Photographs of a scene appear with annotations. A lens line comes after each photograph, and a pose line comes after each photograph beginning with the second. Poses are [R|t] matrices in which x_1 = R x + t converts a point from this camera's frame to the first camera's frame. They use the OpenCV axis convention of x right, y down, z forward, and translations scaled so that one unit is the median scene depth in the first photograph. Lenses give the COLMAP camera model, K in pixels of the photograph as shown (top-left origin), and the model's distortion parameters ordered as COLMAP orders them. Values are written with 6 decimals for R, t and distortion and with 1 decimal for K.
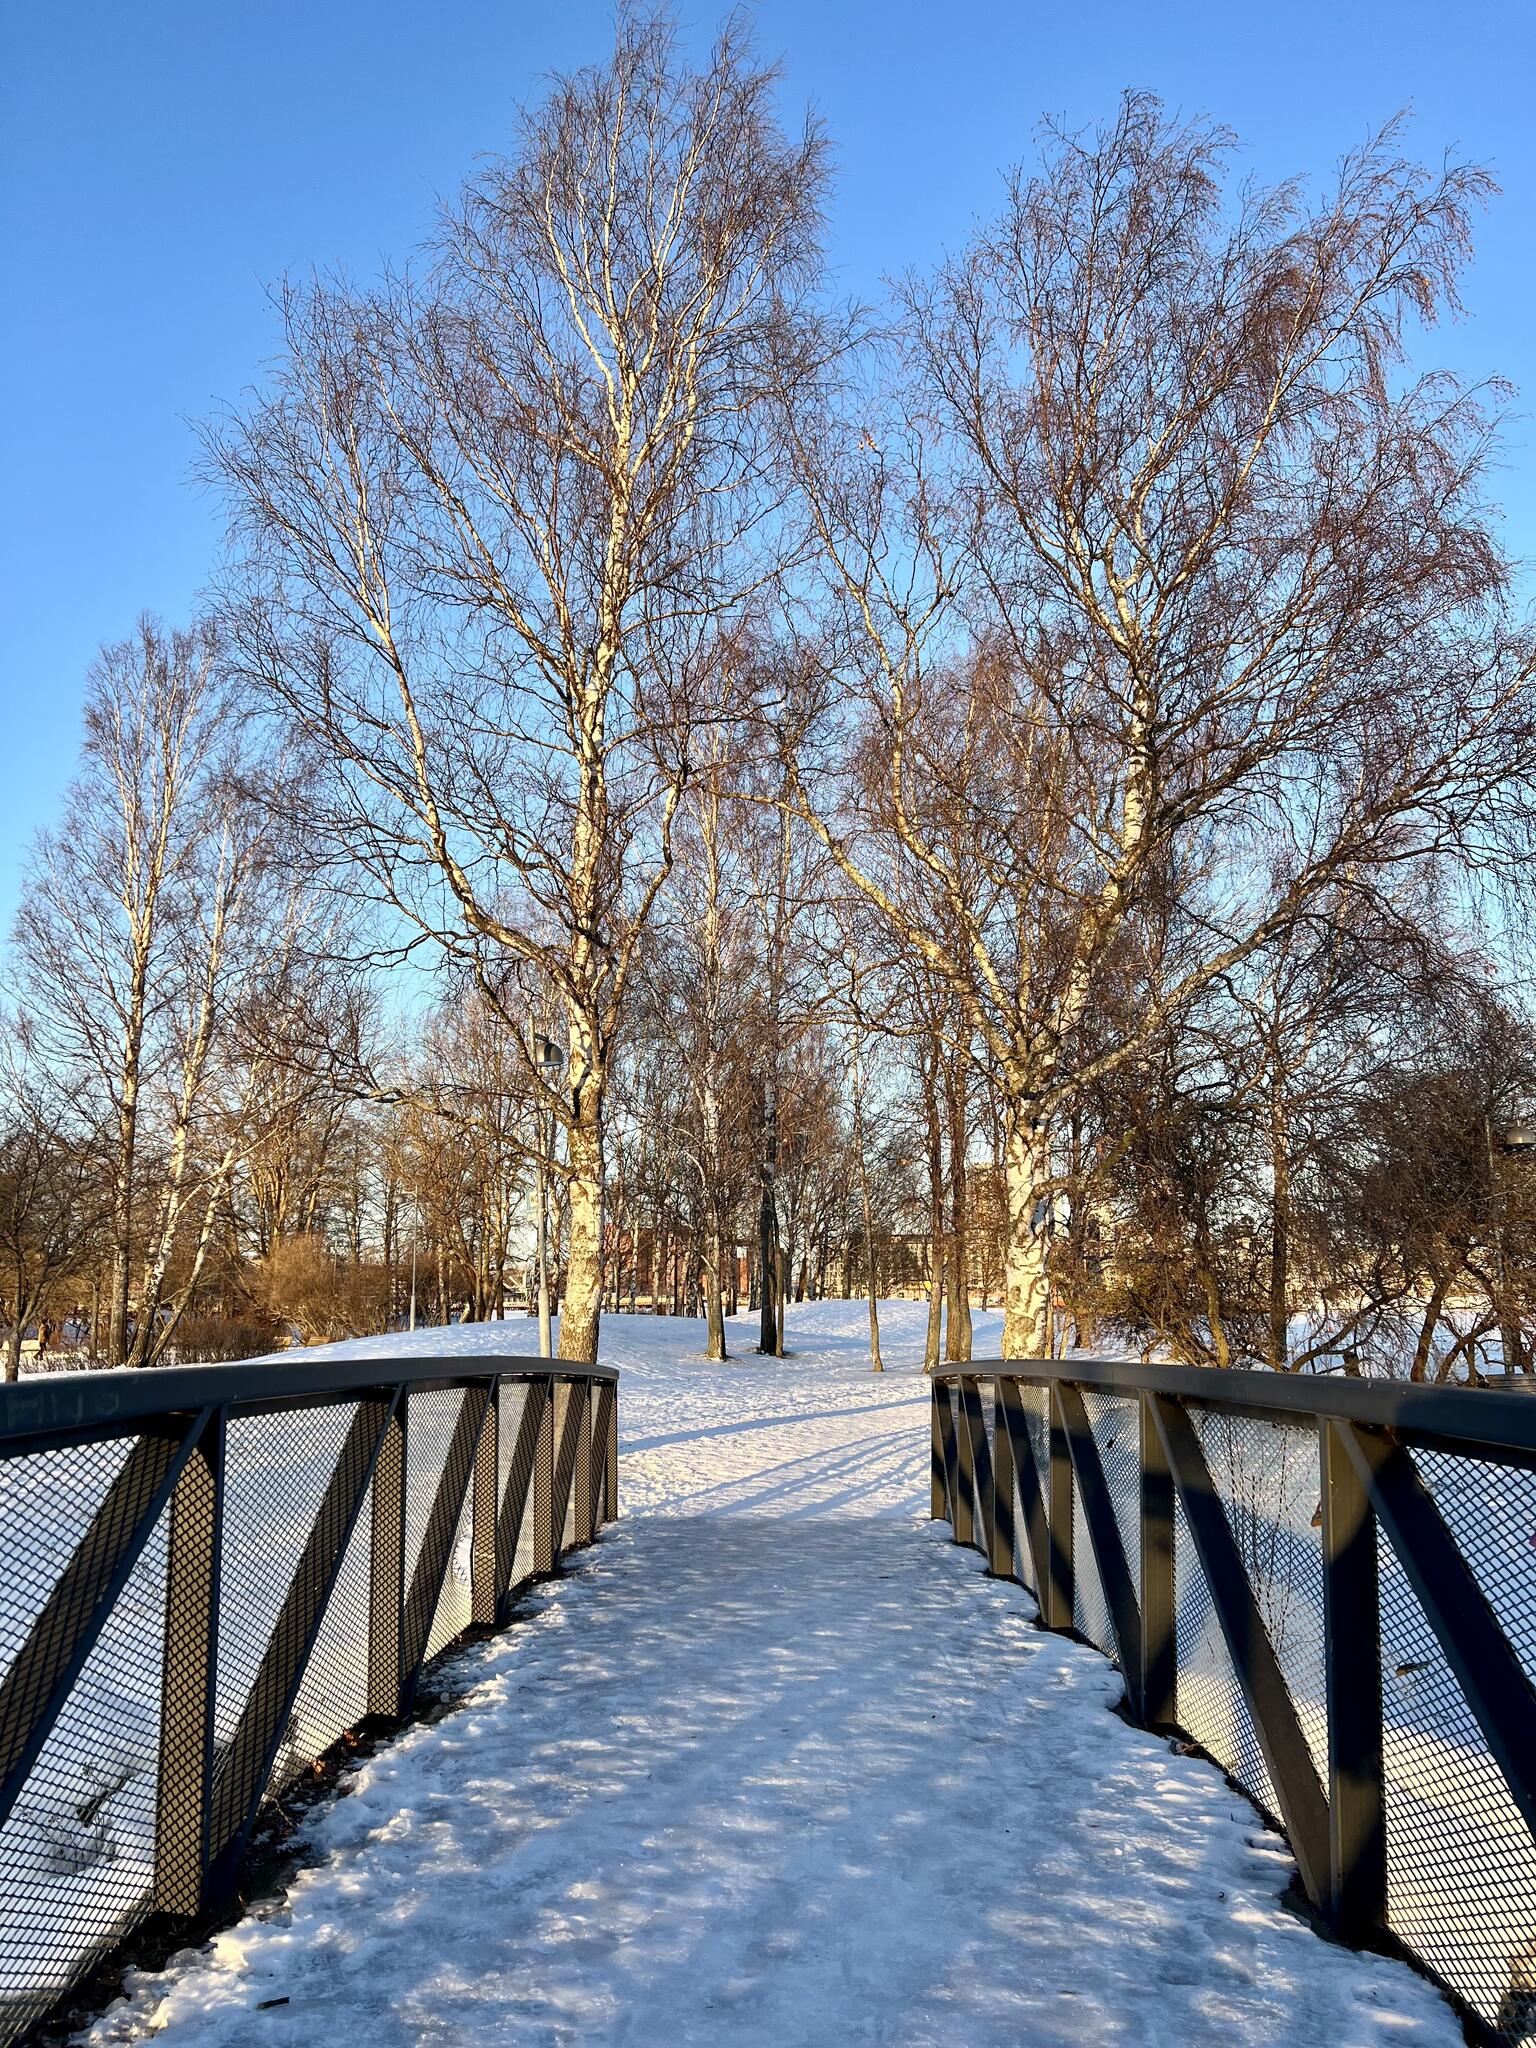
lens RADIAL K [[1538.5, 0, 761.8], [0, 1538.5, 1015.8], [0, 0, 1]] dist [0.009024, -0.001093]
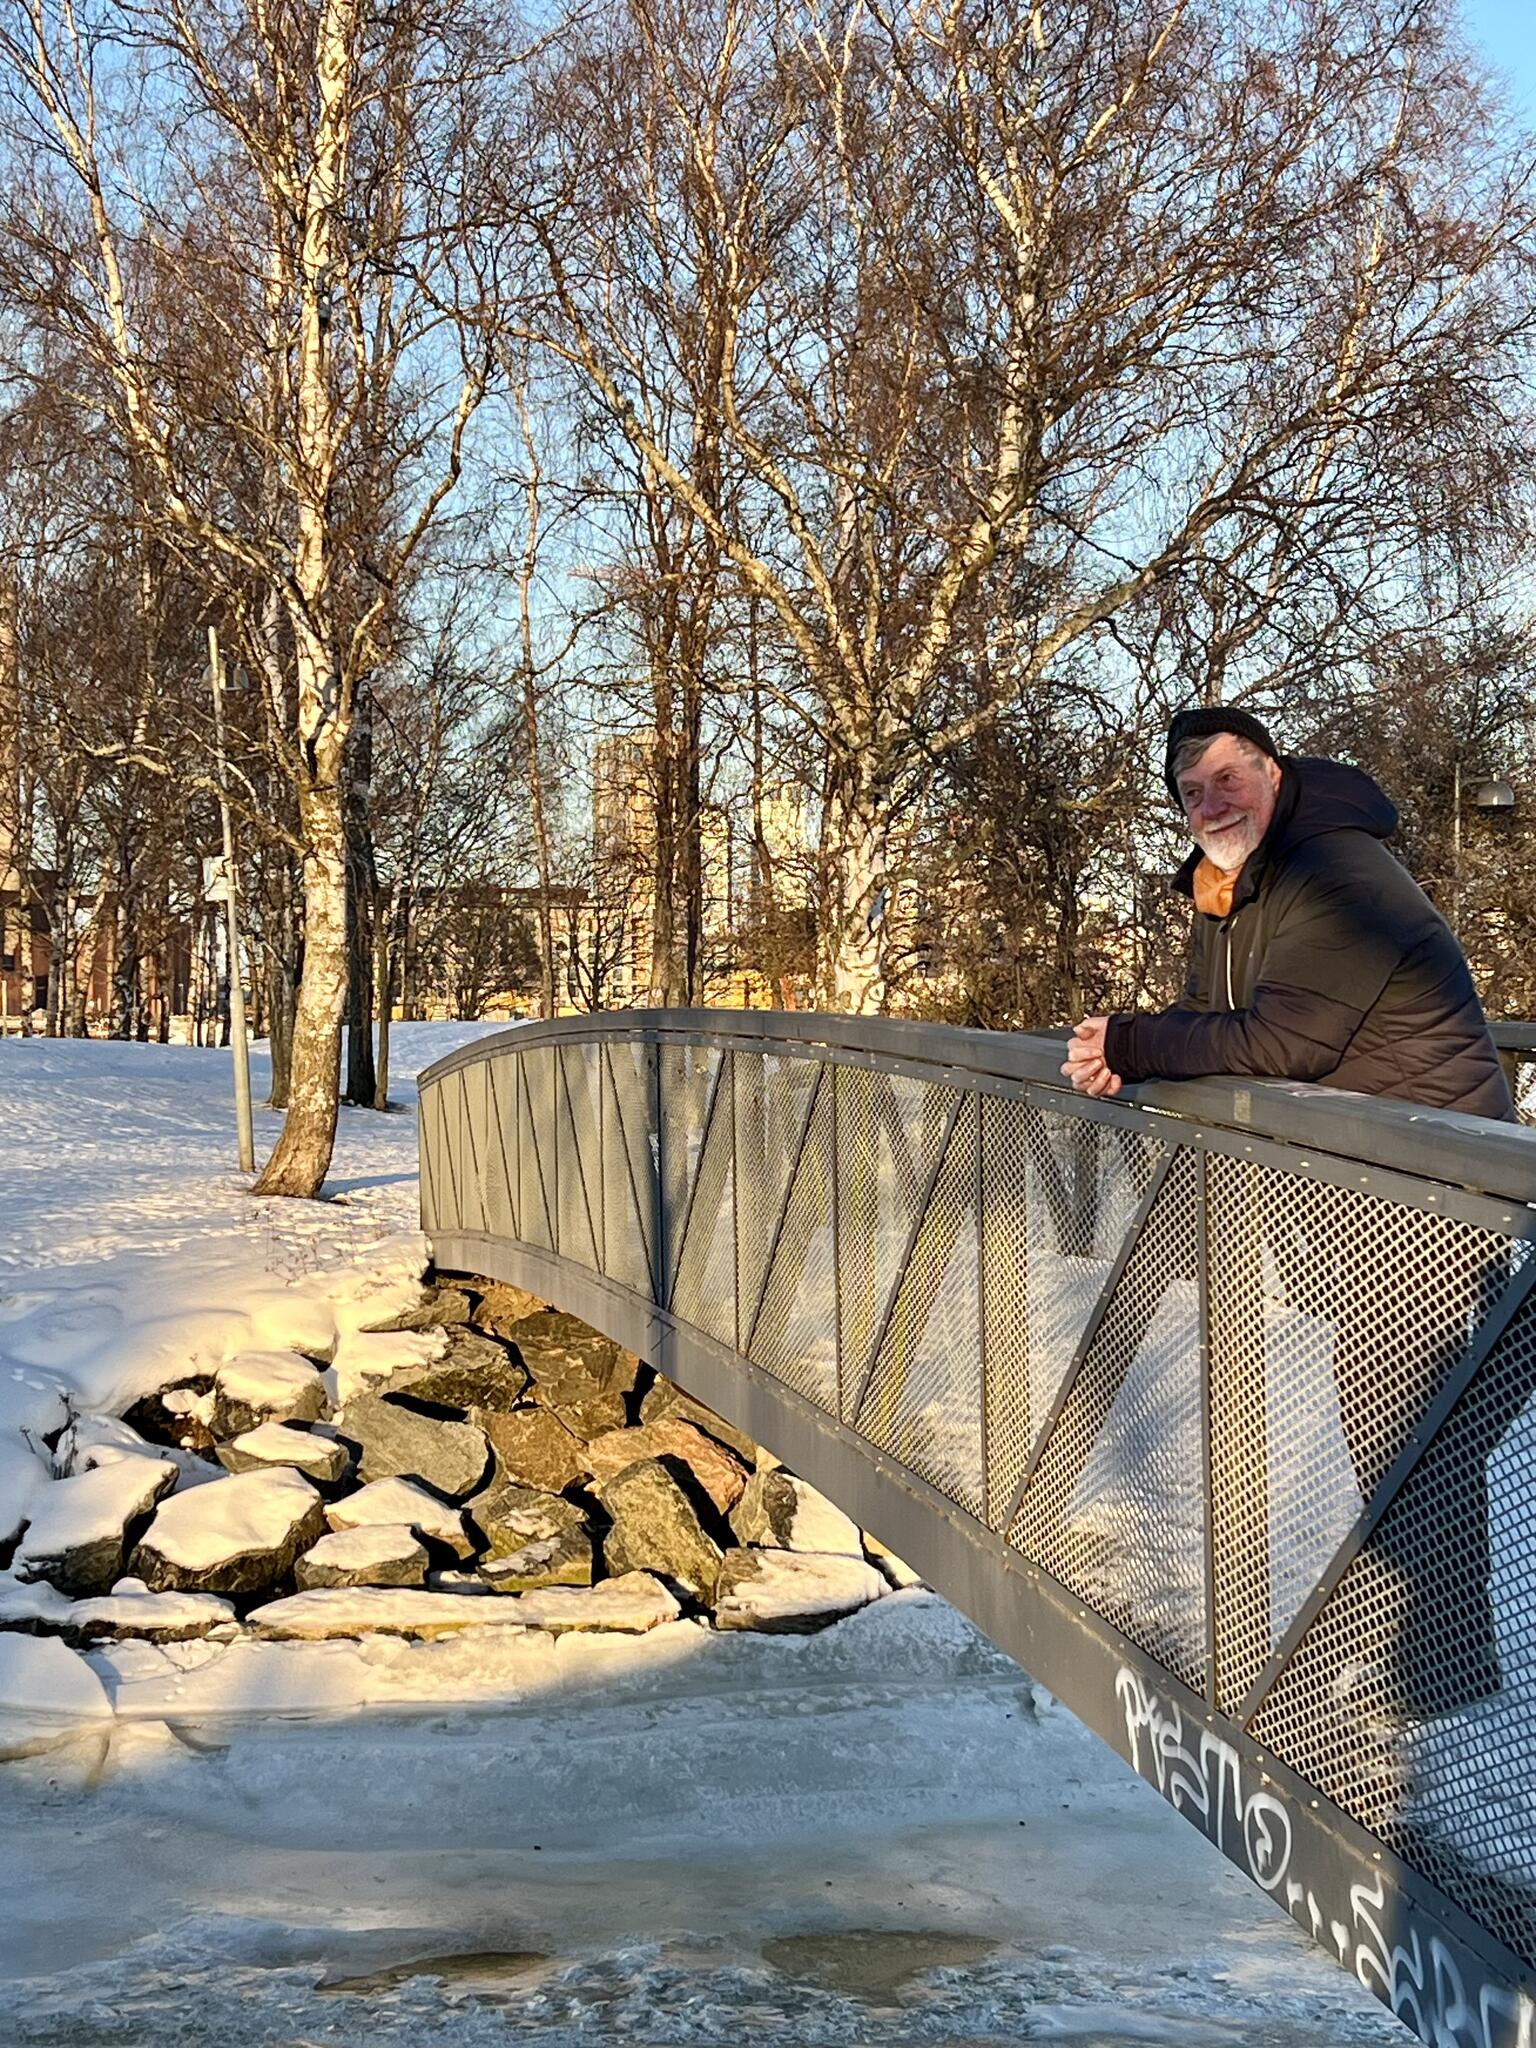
lens RADIAL K [[3517.4, 0, 766.1], [0, 3517.4, 1022.0], [0, 0, 1]] dist [0.129611, 0.000000]
pose [[0.982722, 0.007744, 0.184927, -0.232603], [-0.040172, 0.984232, 0.172262, -0.136717], [-0.180677, -0.176714, 0.967537, -0.852587]]
